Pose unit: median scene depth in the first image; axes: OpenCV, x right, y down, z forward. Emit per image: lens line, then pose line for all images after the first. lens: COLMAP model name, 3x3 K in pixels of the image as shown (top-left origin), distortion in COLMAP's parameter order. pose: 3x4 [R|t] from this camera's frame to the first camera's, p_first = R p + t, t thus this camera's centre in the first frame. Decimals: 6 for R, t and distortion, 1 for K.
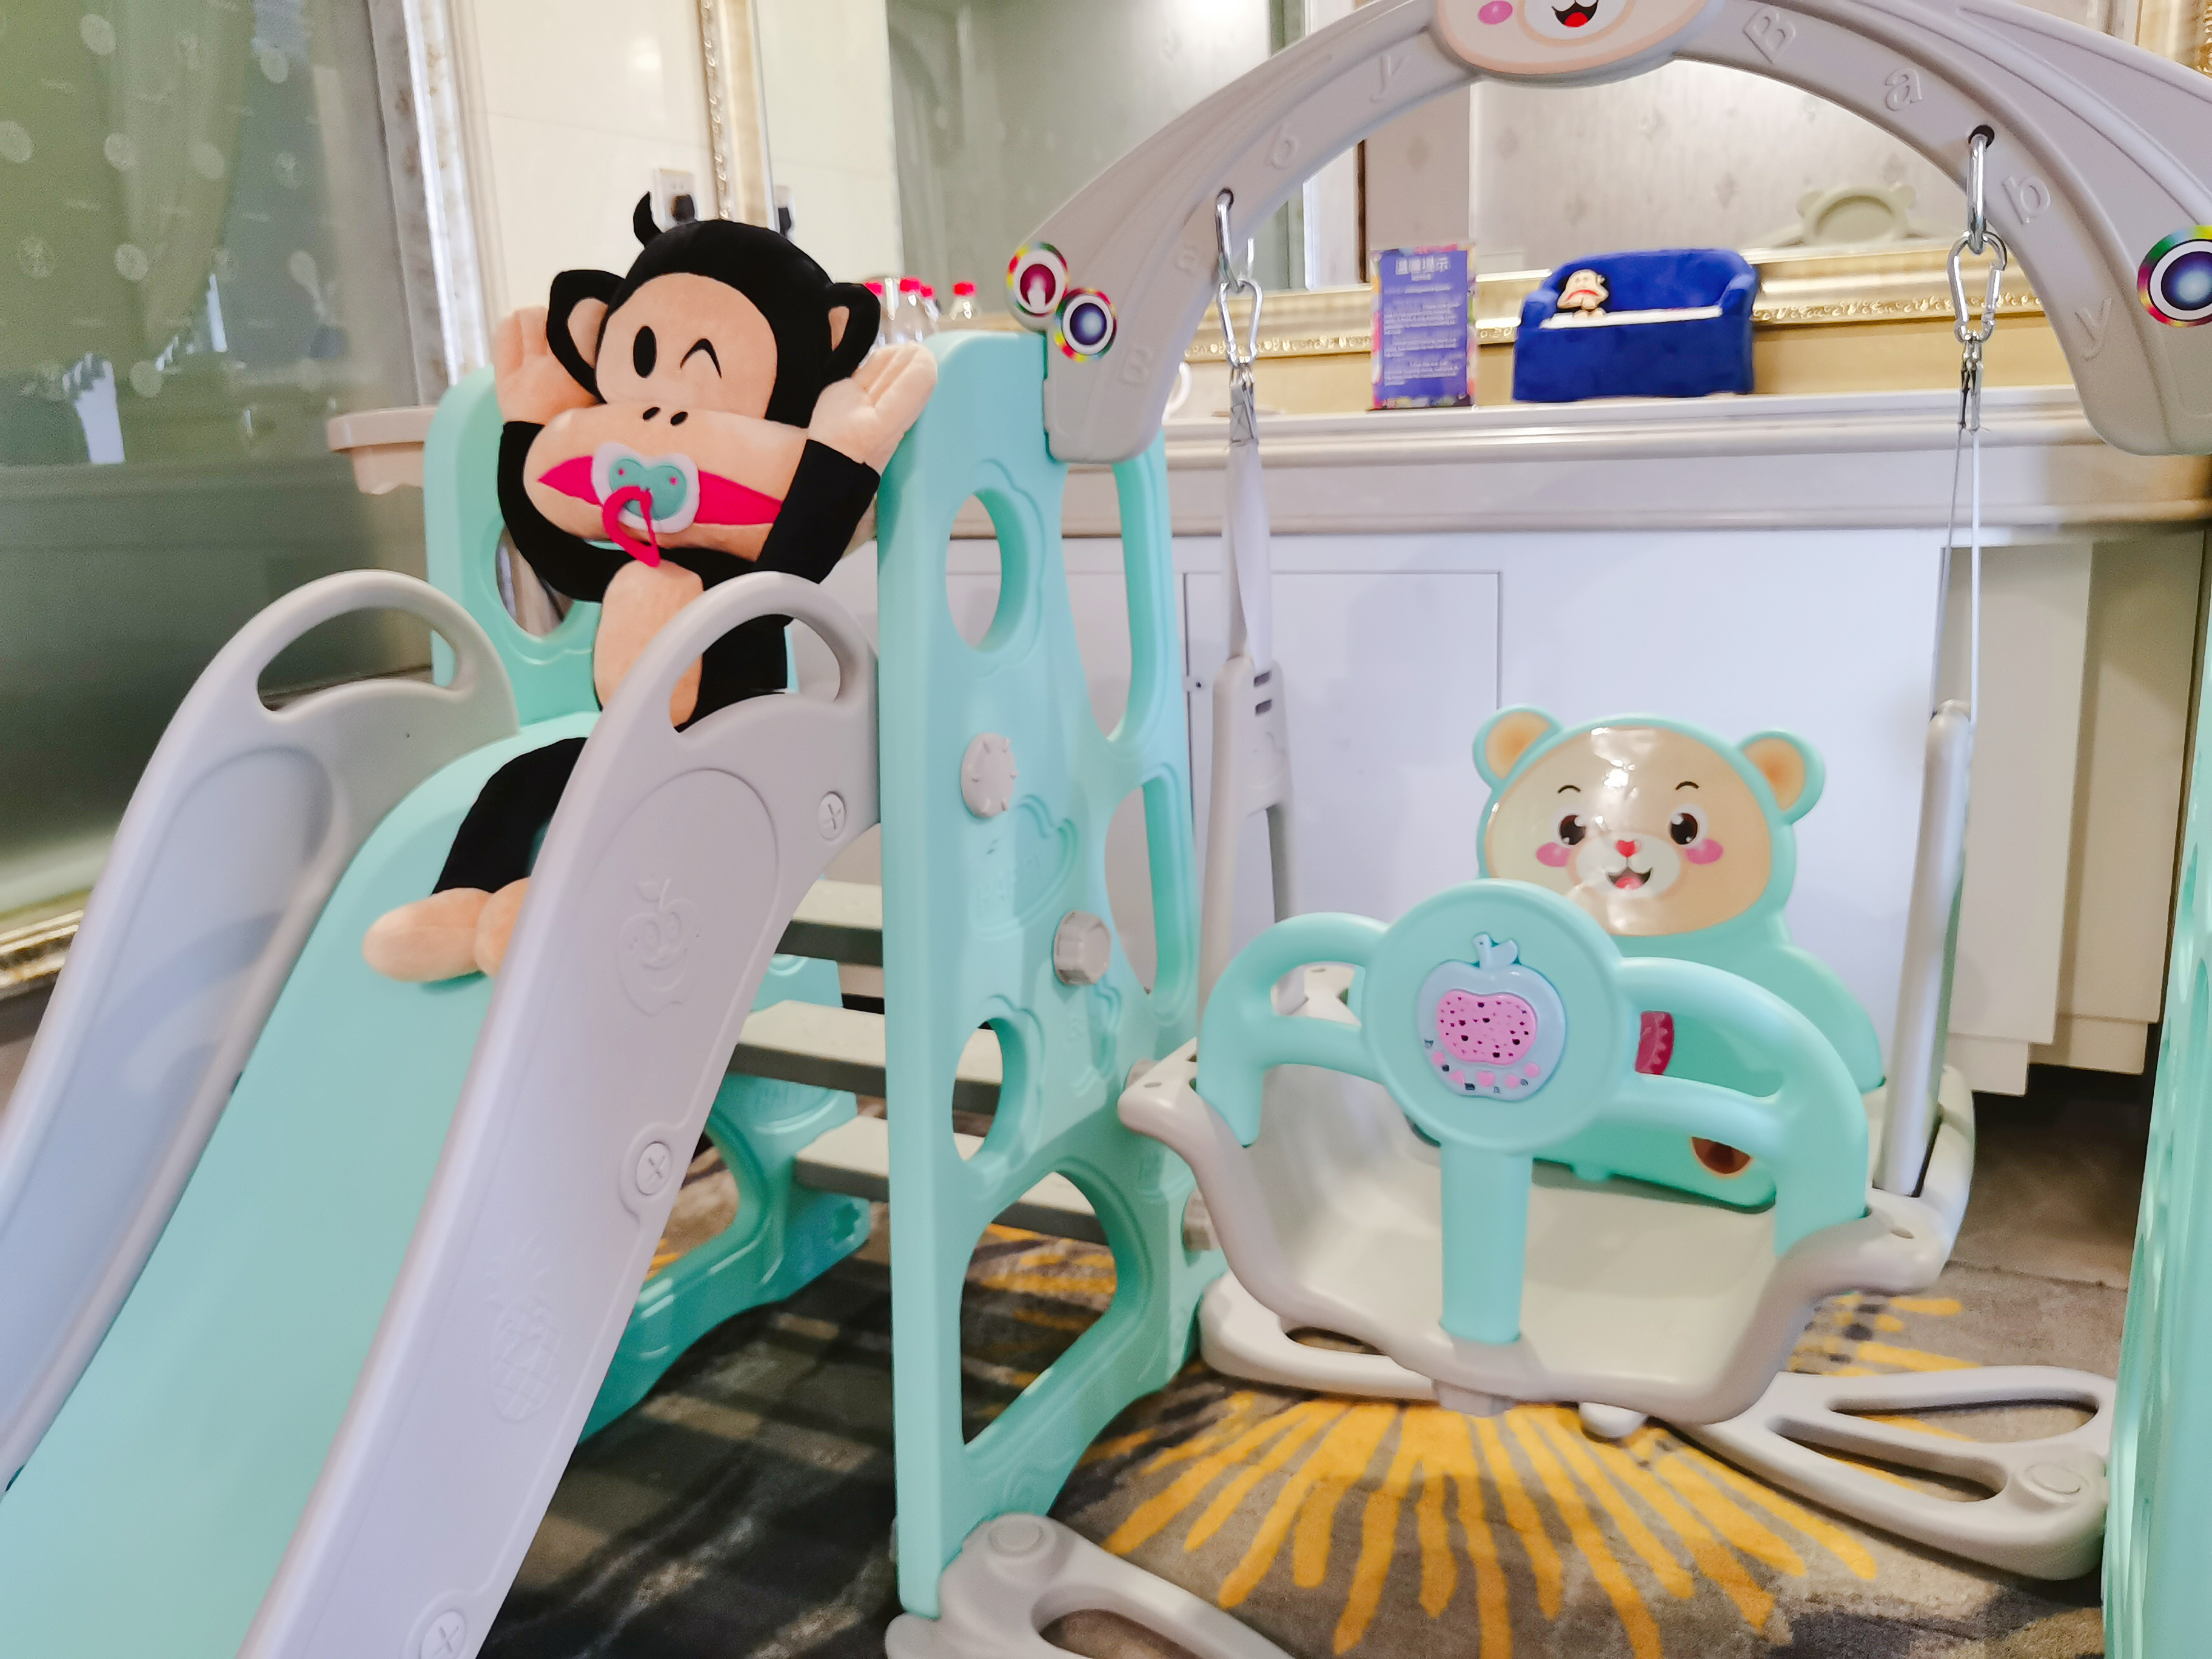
lens RADIAL K [[1792.4, 0, 1106.0], [0, 1792.4, 829.5], [0, 0, 1]] dist [0.010682, 0.000370]
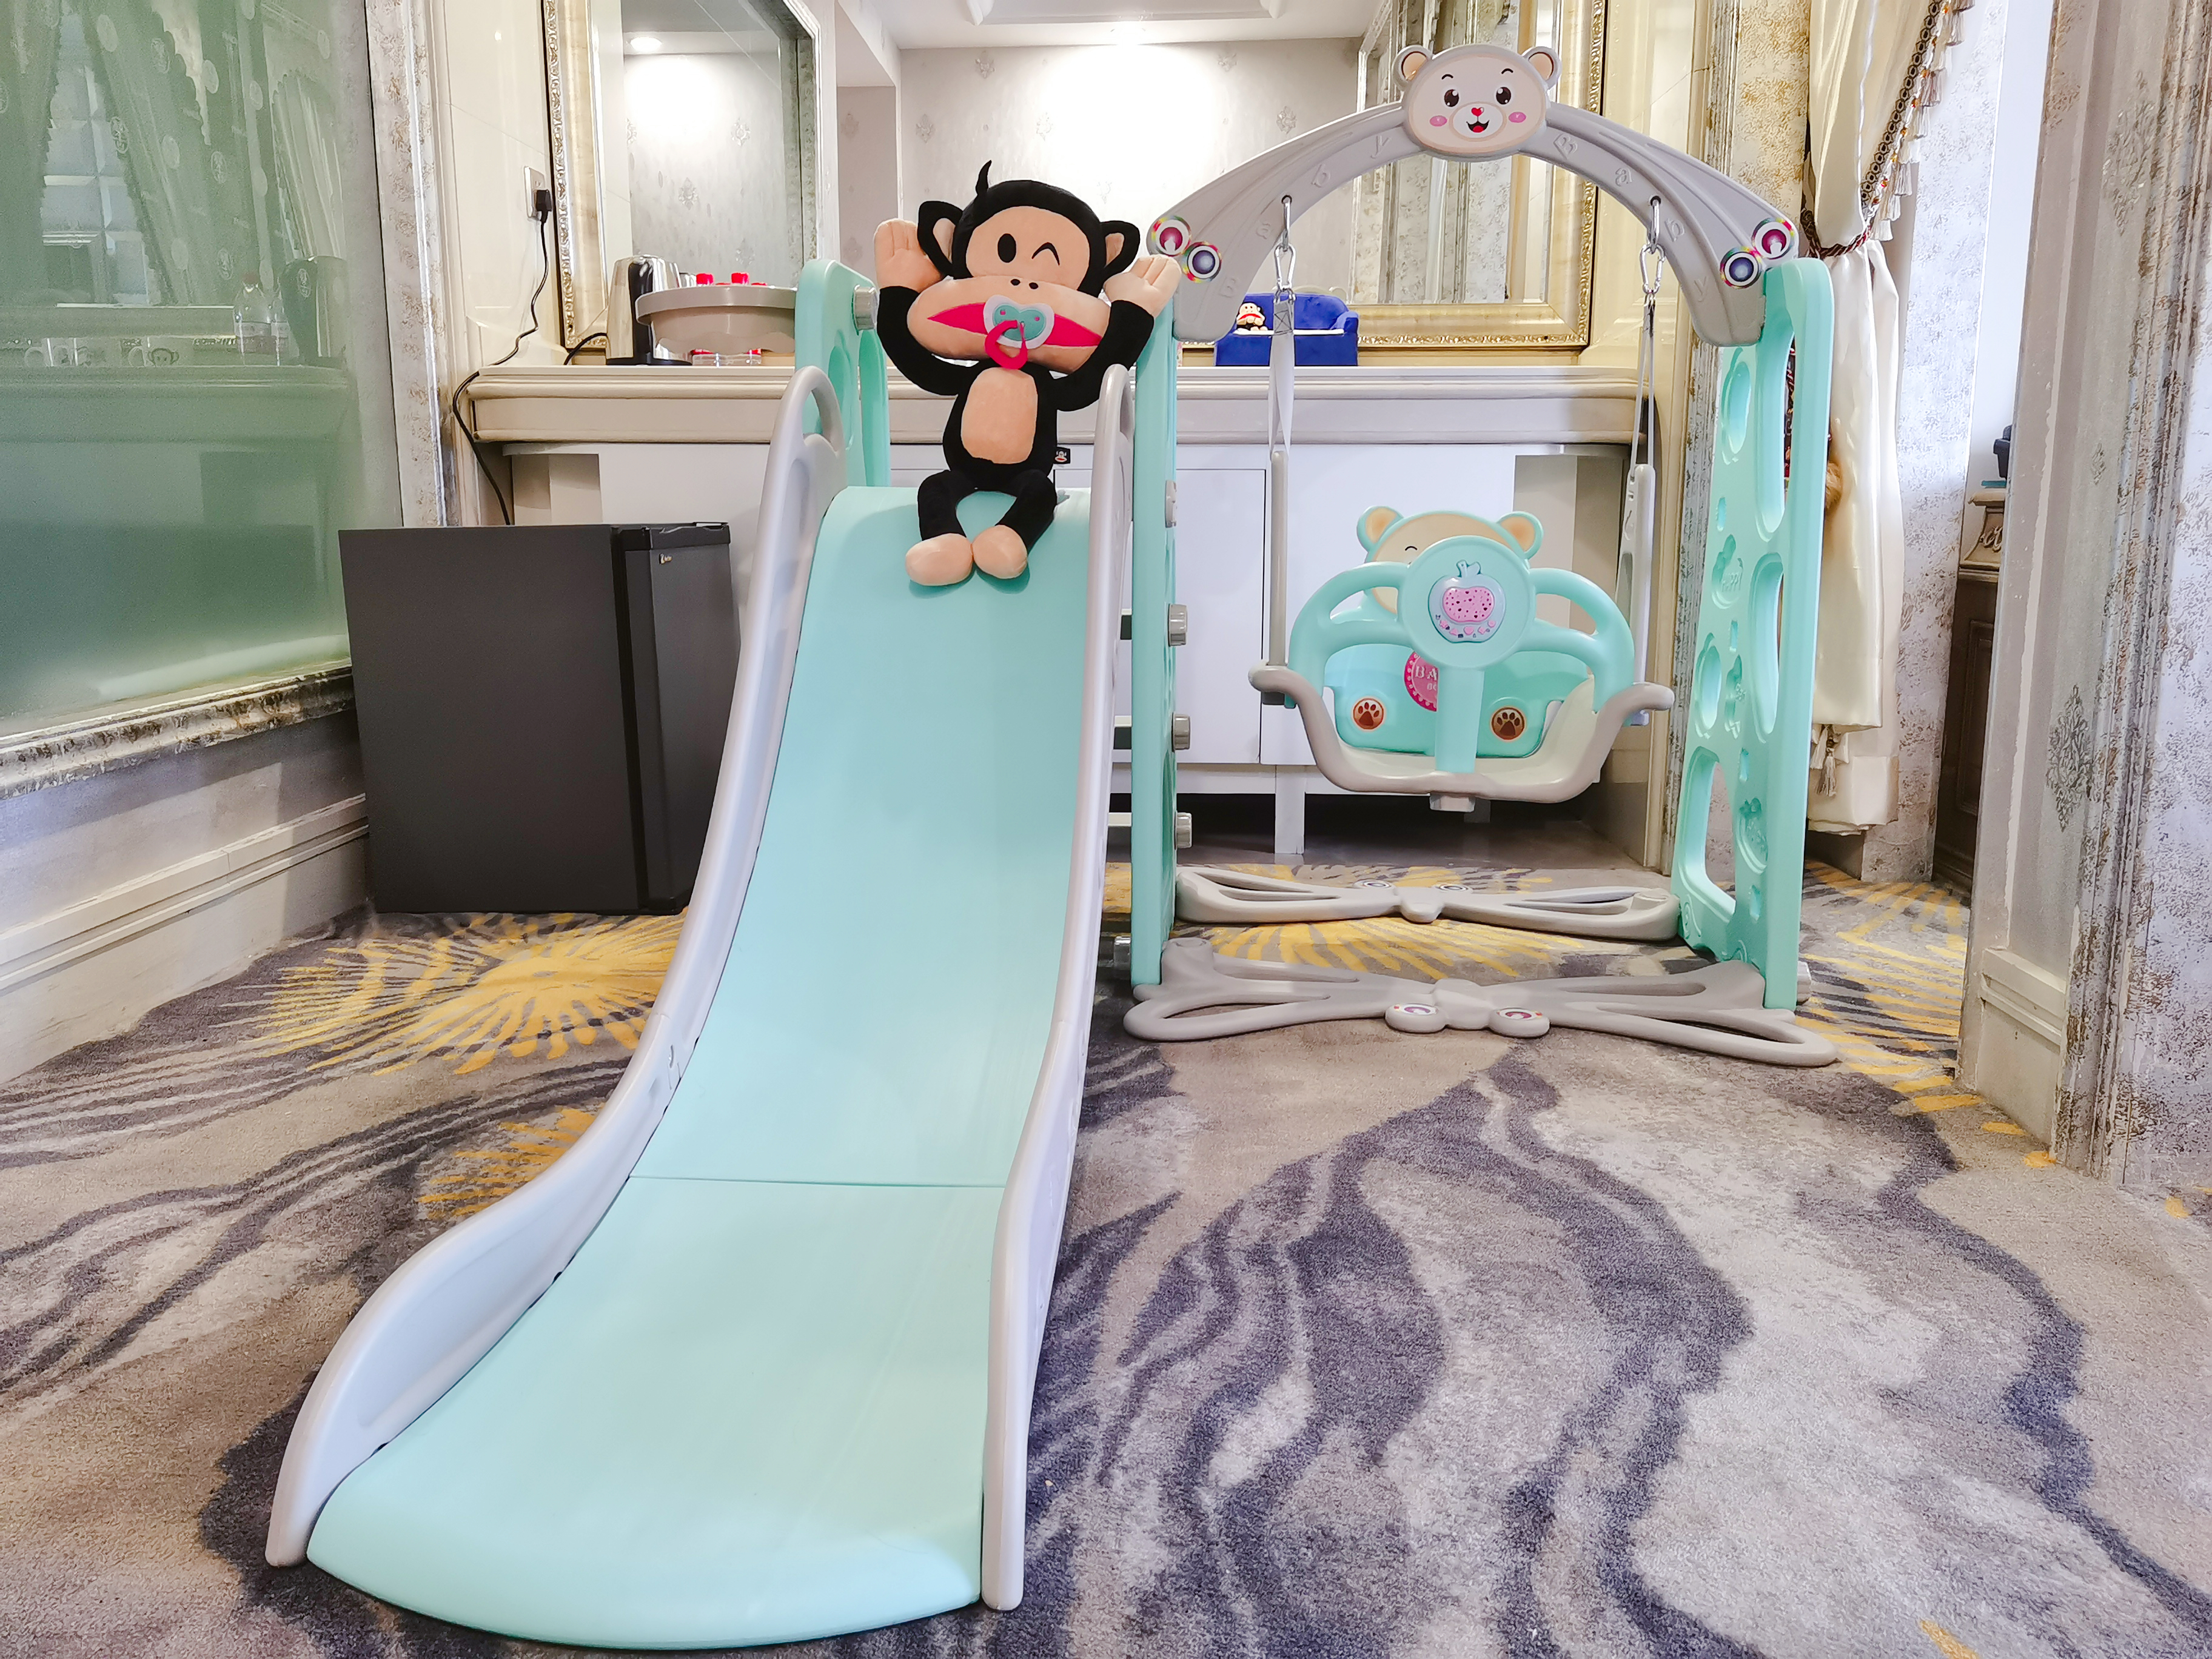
lens RADIAL K [[1759.7, 0, 1106.0], [0, 1759.7, 829.5], [0, 0, 1]] dist [0.020990, 0.002840]
pose [[0.920432, -0.027534, 0.389931, -0.869954], [0.049648, 0.997672, -0.046746, 0.396896], [-0.387737, 0.062385, 0.919657, -0.611671]]
